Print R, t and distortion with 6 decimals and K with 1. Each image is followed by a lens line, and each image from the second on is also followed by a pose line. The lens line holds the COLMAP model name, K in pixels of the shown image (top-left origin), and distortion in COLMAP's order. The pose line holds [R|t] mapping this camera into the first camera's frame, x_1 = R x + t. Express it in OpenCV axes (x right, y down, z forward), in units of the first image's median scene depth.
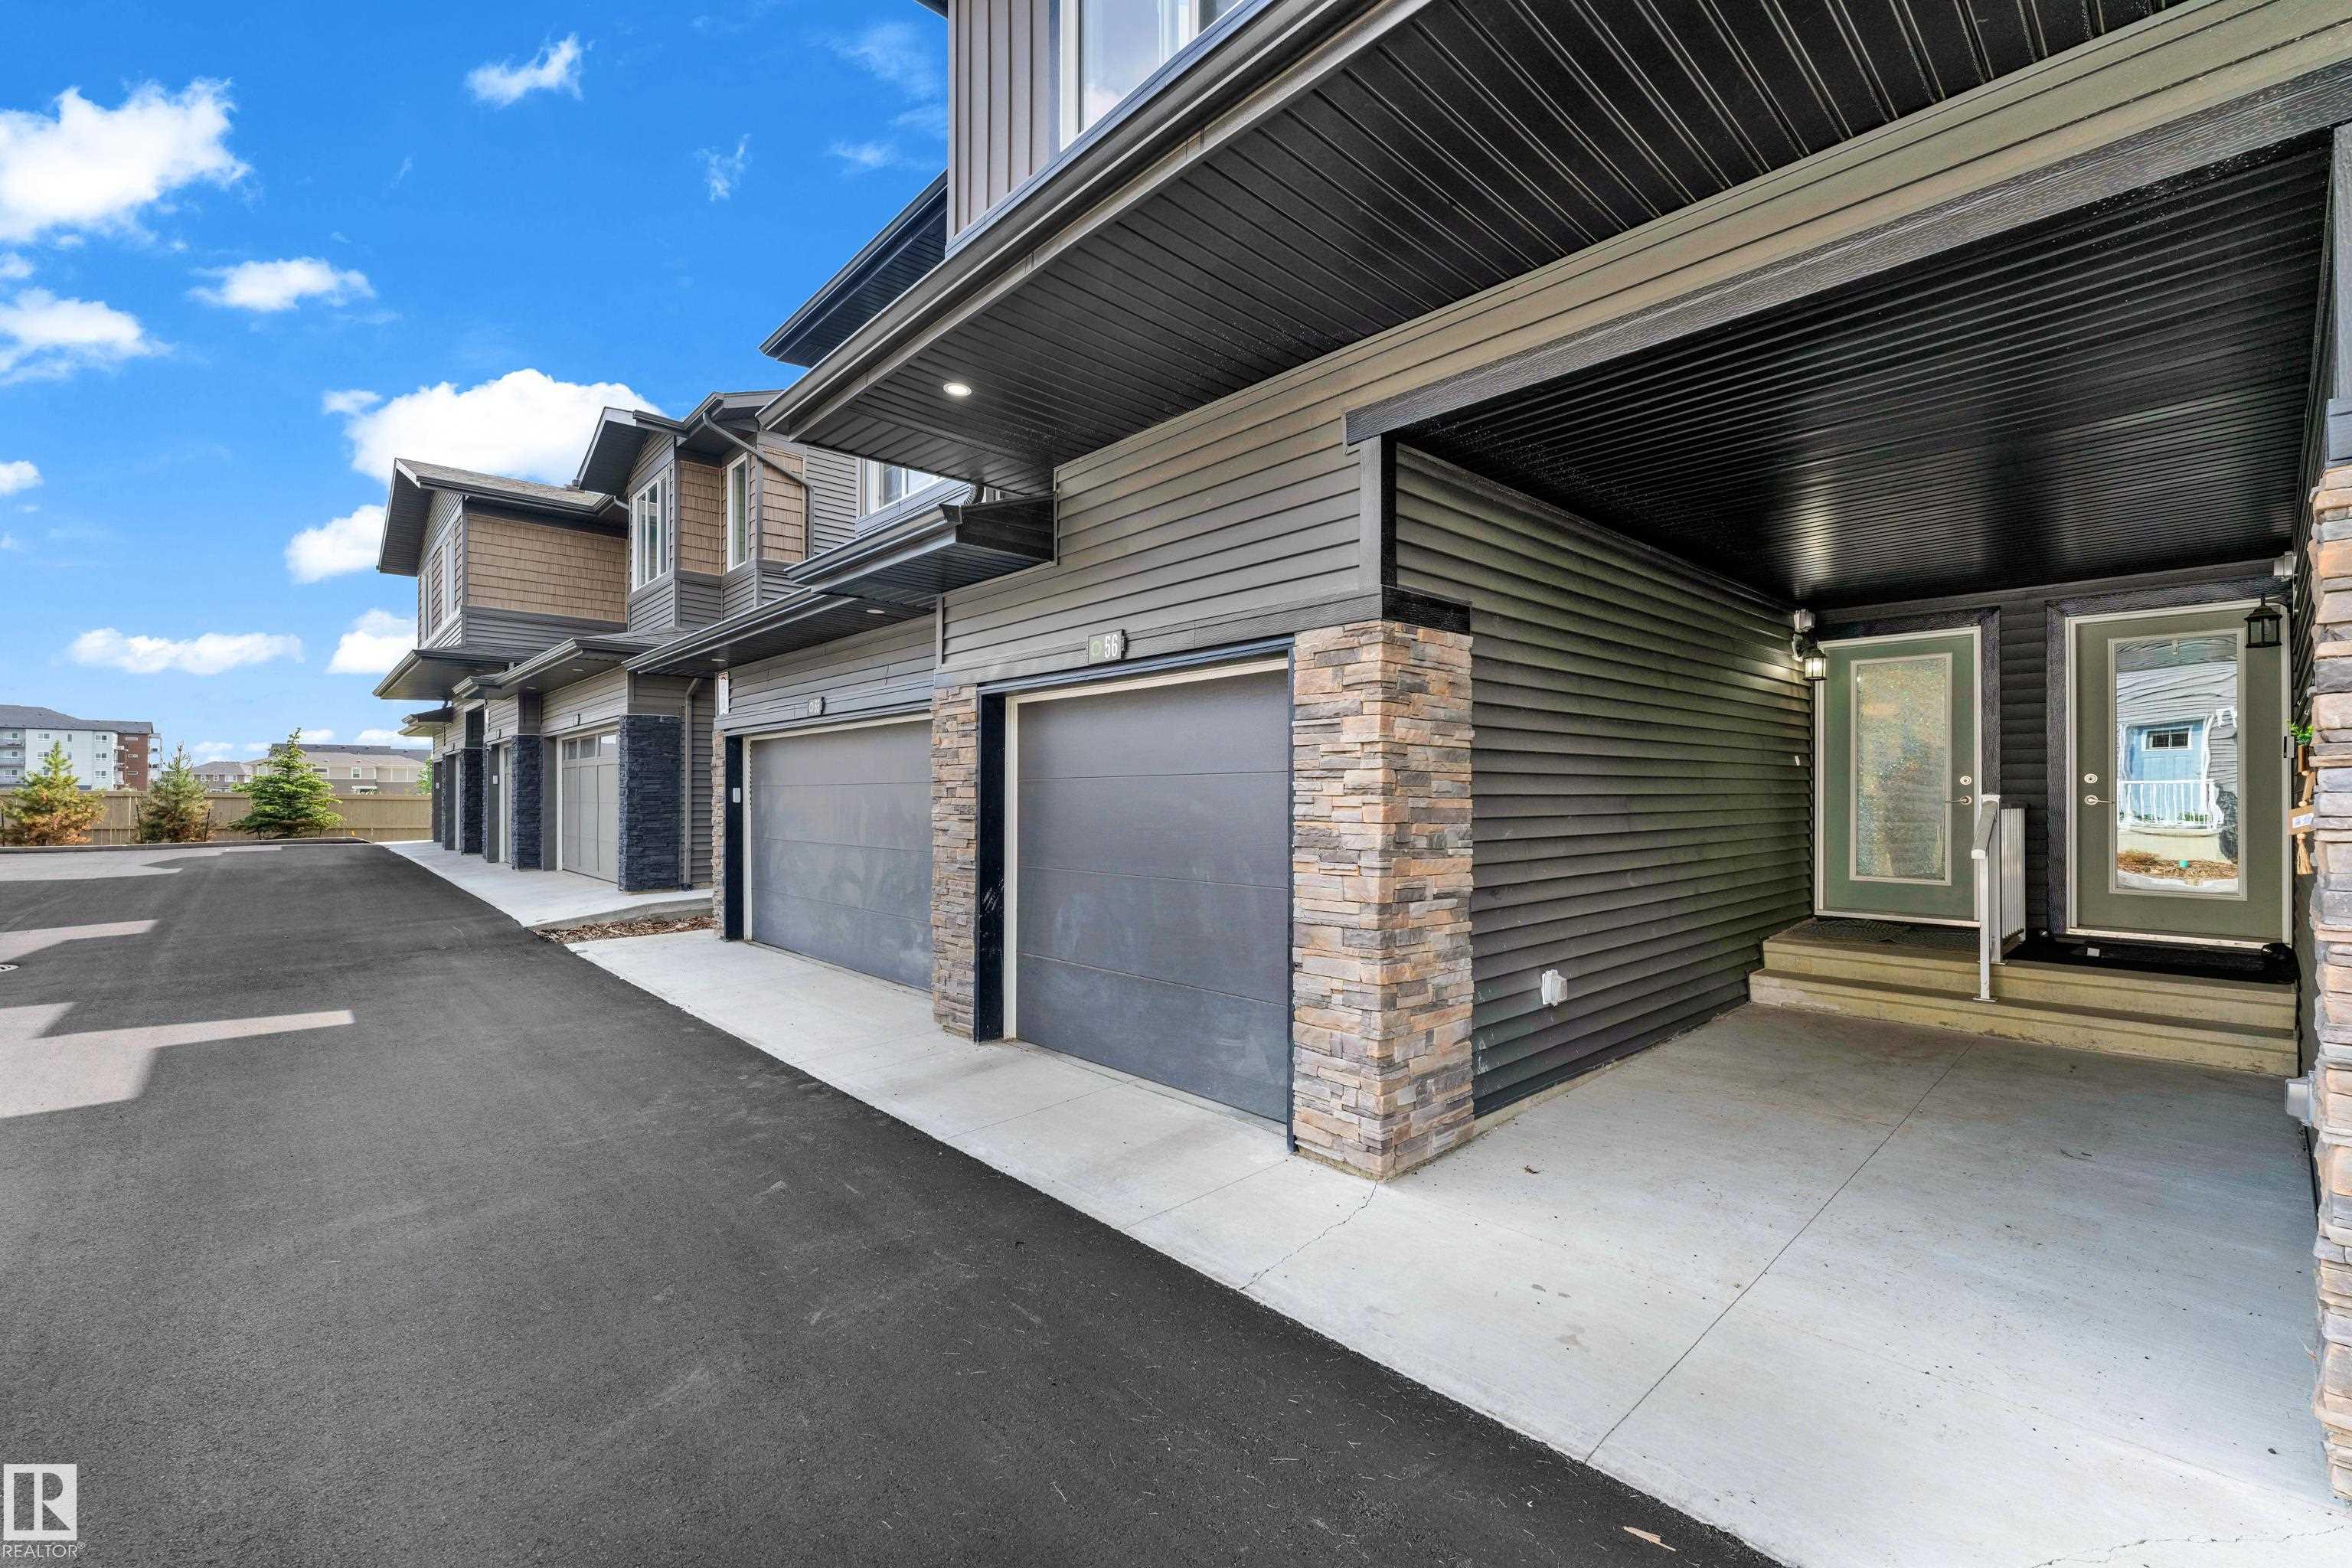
lens RADIAL K [[955.4, 0, 1171.5], [0, 955.4, 785.7], [0, 0, 1]] dist [0.006041, 0.000027]
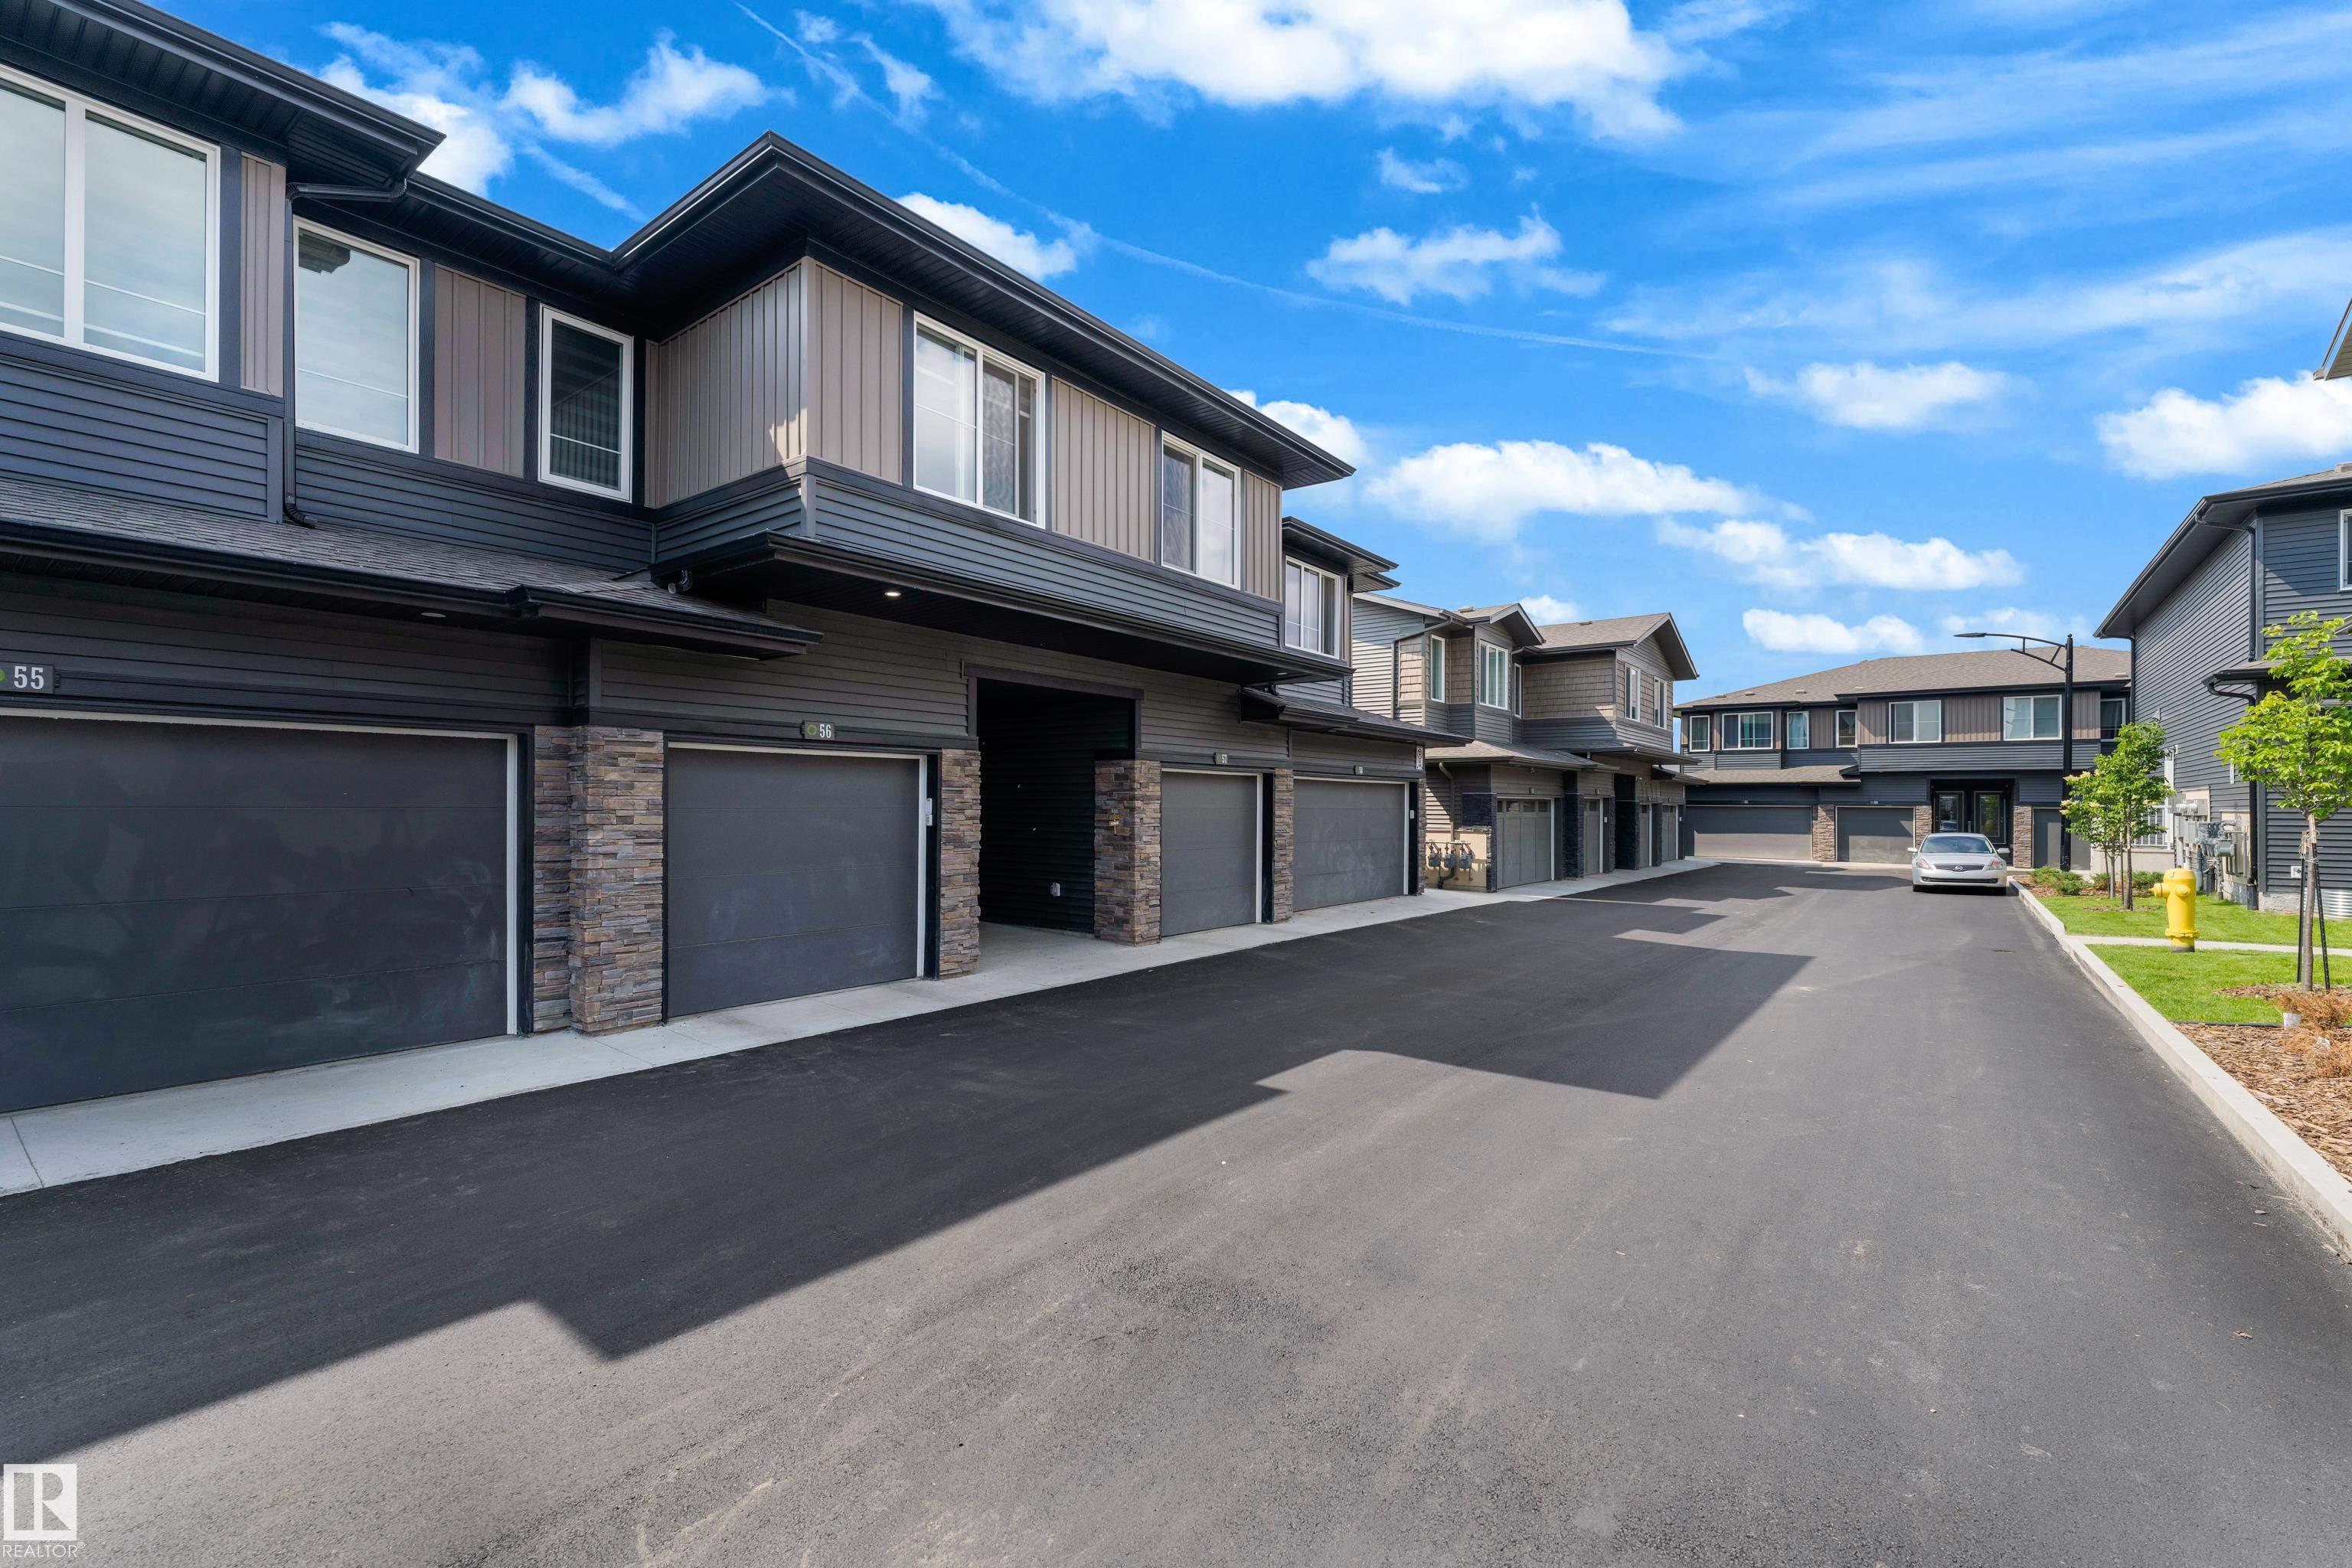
lens RADIAL K [[955.4, 0, 1171.5], [0, 955.4, 785.7], [0, 0, 1]] dist [0.006041, 0.000027]
pose [[-0.134315, 0.013060, 0.990853, -1.792851], [-0.026385, 0.999511, -0.016751, -0.039781], [-0.990587, -0.028394, -0.133904, 0.630516]]
